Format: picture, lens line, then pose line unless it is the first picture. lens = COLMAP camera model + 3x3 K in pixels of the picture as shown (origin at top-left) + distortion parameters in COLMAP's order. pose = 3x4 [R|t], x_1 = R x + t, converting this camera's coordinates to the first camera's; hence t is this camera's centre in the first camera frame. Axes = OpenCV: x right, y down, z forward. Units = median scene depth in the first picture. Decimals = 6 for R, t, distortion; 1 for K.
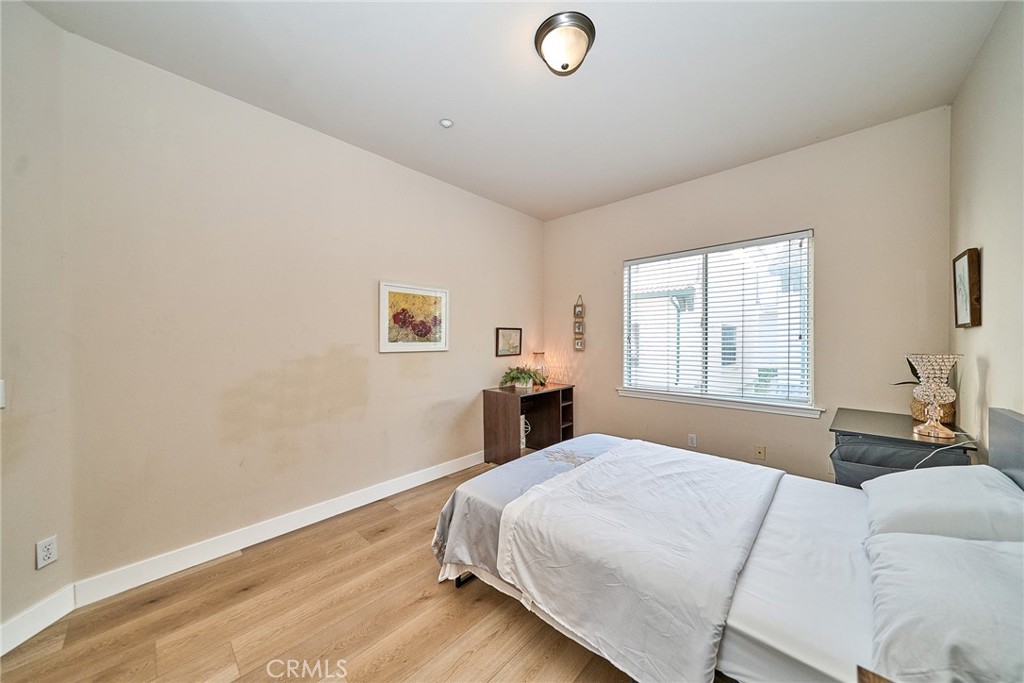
lens RADIAL K [[343.4, 0, 508.1], [0, 343.4, 340.4], [0, 0, 1]] dist [0.000461, -0.000078]
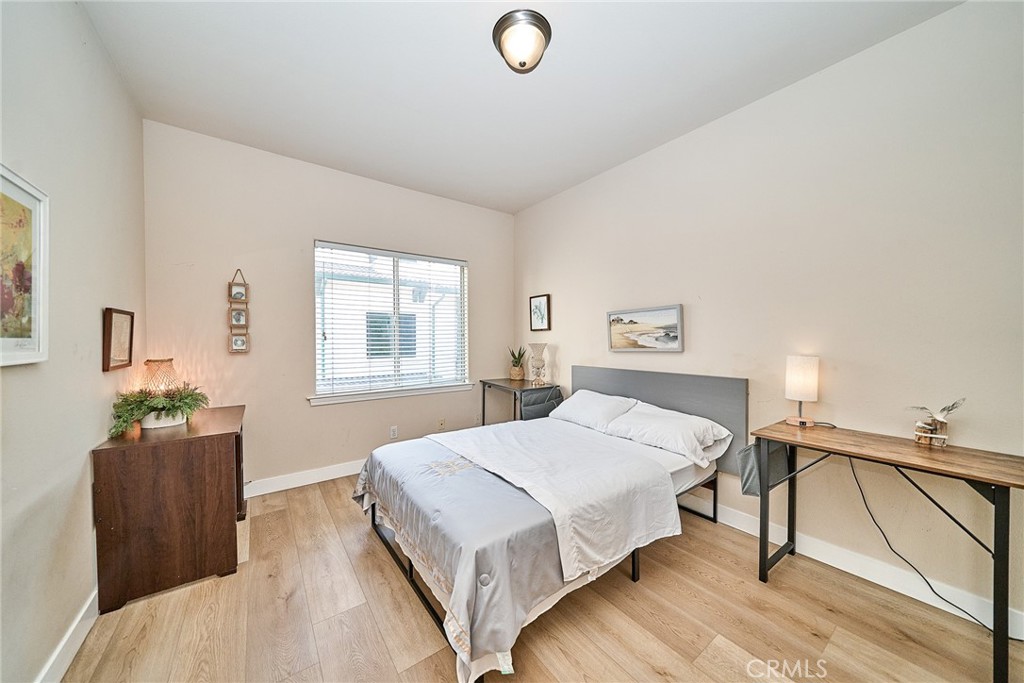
lens RADIAL K [[351.8, 0, 512.0], [0, 351.8, 341.5], [0, 0, 1]] dist [0.000968, 0.000015]
pose [[0.177738, -0.007197, 0.984052, -0.624238], [0.004635, 0.999968, 0.006476, 0.010259], [-0.984067, 0.003410, 0.177765, 0.609691]]
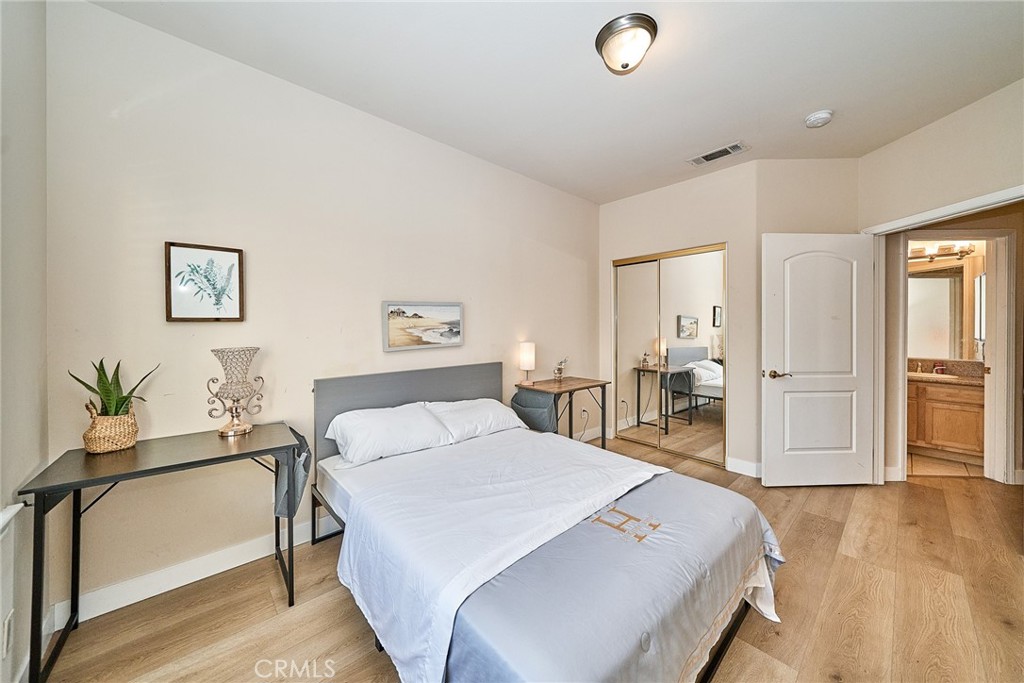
lens RADIAL K [[349.3, 0, 501.7], [0, 349.3, 326.0], [0, 0, 1]] dist [0.000674, 0.000033]
pose [[-0.995588, 0.001233, 0.093820, 0.310497], [0.001499, 0.999995, 0.002771, -0.019632], [-0.093816, 0.002900, -0.995585, 1.486891]]
